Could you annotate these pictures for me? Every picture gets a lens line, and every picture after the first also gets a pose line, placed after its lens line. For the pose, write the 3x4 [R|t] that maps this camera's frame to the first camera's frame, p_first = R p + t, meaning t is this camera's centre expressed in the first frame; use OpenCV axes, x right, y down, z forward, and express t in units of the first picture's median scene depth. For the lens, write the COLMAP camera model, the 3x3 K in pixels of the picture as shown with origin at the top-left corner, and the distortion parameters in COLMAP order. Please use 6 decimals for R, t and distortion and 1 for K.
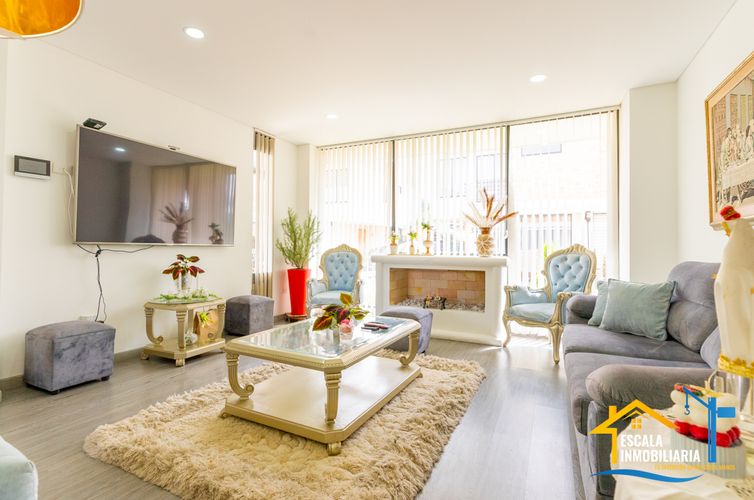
lens RADIAL K [[364.7, 0, 358.8], [0, 364.7, 244.7], [0, 0, 1]] dist [-0.004250, 0.000602]
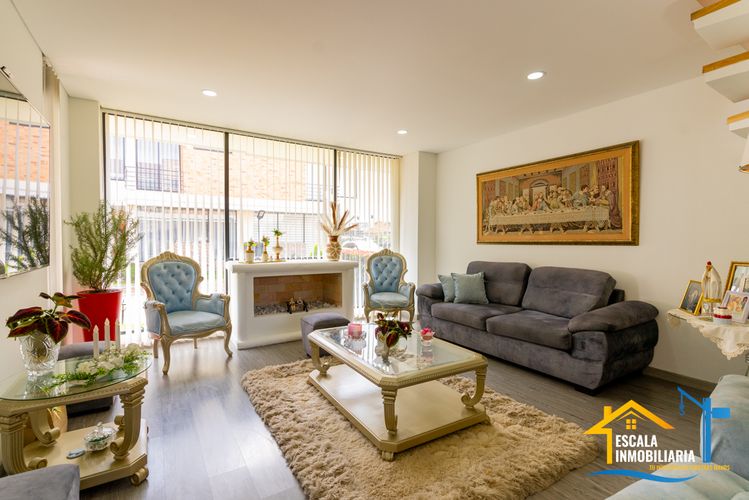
lens RADIAL K [[362.3, 0, 372.2], [0, 362.3, 248.1], [0, 0, 1]] dist [-0.004250, 0.000602]
pose [[0.509264, -0.024758, 0.860254, -0.590863], [-0.008818, 0.999384, 0.033982, -0.047468], [-0.860565, -0.024891, 0.508732, 0.297666]]
